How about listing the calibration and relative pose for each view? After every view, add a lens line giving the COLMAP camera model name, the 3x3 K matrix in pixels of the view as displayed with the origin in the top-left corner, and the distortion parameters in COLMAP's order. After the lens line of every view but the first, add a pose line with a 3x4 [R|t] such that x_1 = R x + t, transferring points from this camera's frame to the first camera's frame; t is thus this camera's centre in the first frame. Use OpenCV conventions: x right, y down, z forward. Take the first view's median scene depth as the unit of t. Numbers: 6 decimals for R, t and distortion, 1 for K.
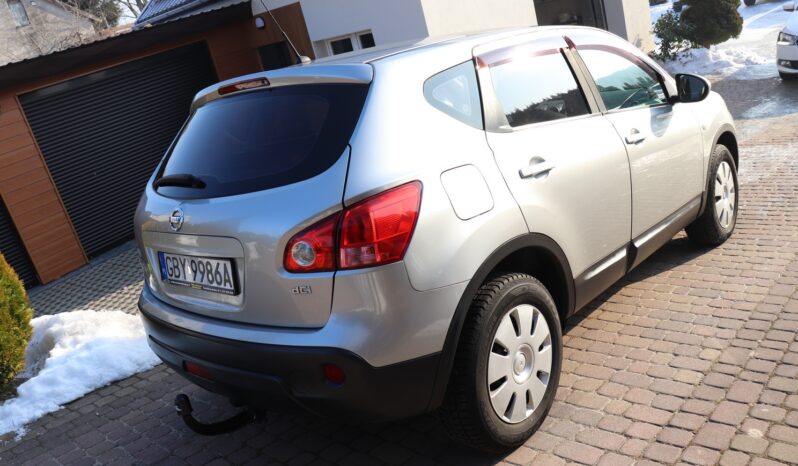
lens RADIAL K [[656.5, 0, 395.2], [0, 656.5, 234.6], [0, 0, 1]] dist [-0.154275, 0.124421]
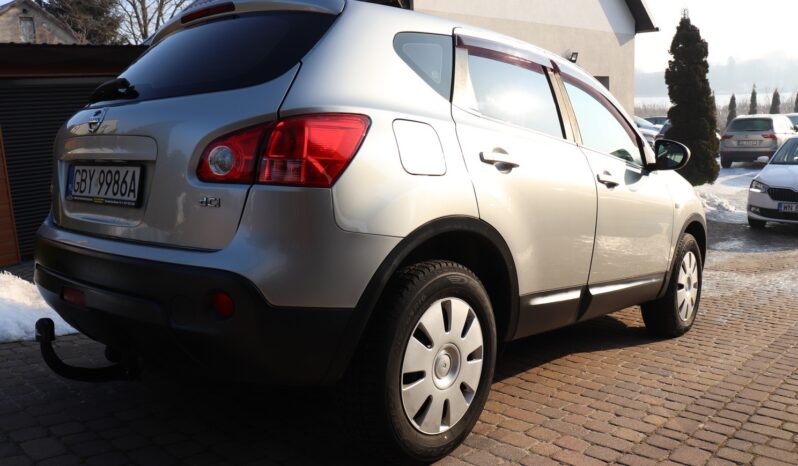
lens RADIAL K [[656.5, 0, 393.5], [0, 656.5, 230.6], [0, 0, 1]] dist [-0.154275, 0.124421]
pose [[0.978664, 0.202312, 0.035883, 0.058128], [-0.193611, 0.966480, -0.168618, 0.177605], [-0.068794, 0.158073, 0.985028, 0.119135]]
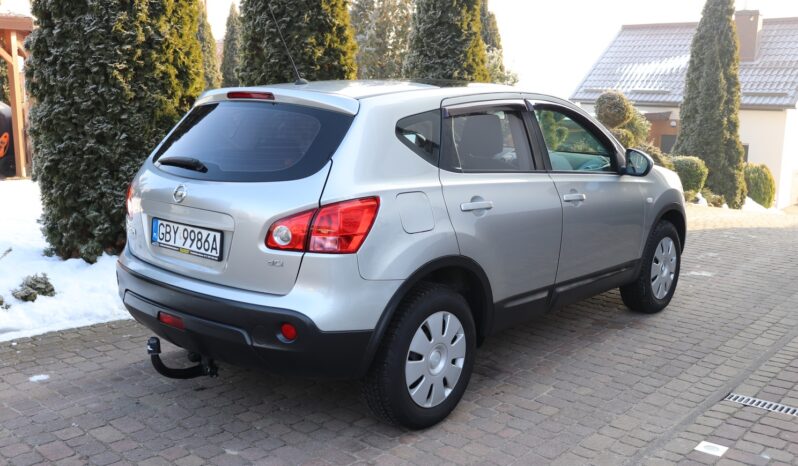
lens RADIAL K [[783.1, 0, 395.7], [0, 783.1, 235.3], [0, 0, 1]] dist [-0.060355, 0.000000]
pose [[0.982953, 0.175299, 0.055435, -0.003845], [-0.171902, 0.983219, -0.061076, 0.068767], [-0.065211, 0.050505, 0.996593, -0.454738]]
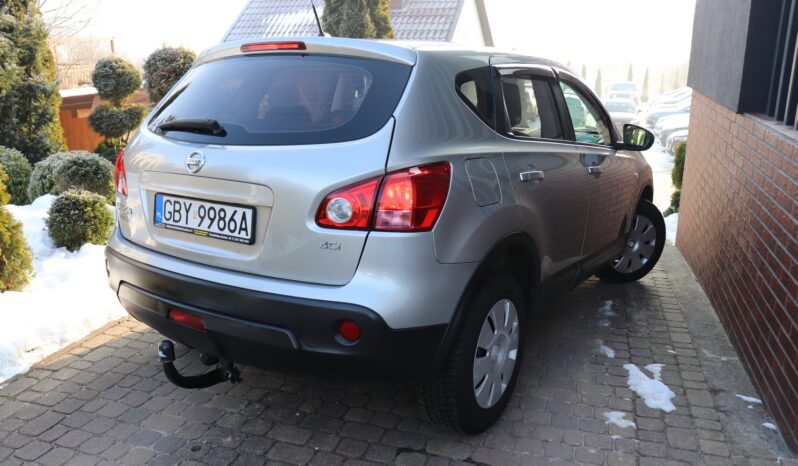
lens RADIAL K [[656.5, 0, 386.4], [0, 656.5, 233.0], [0, 0, 1]] dist [-0.154275, 0.124421]
pose [[0.969775, 0.156283, 0.187383, -0.205996], [-0.147106, 0.987175, -0.062003, 0.094465], [-0.194670, 0.032564, 0.980328, -0.017643]]
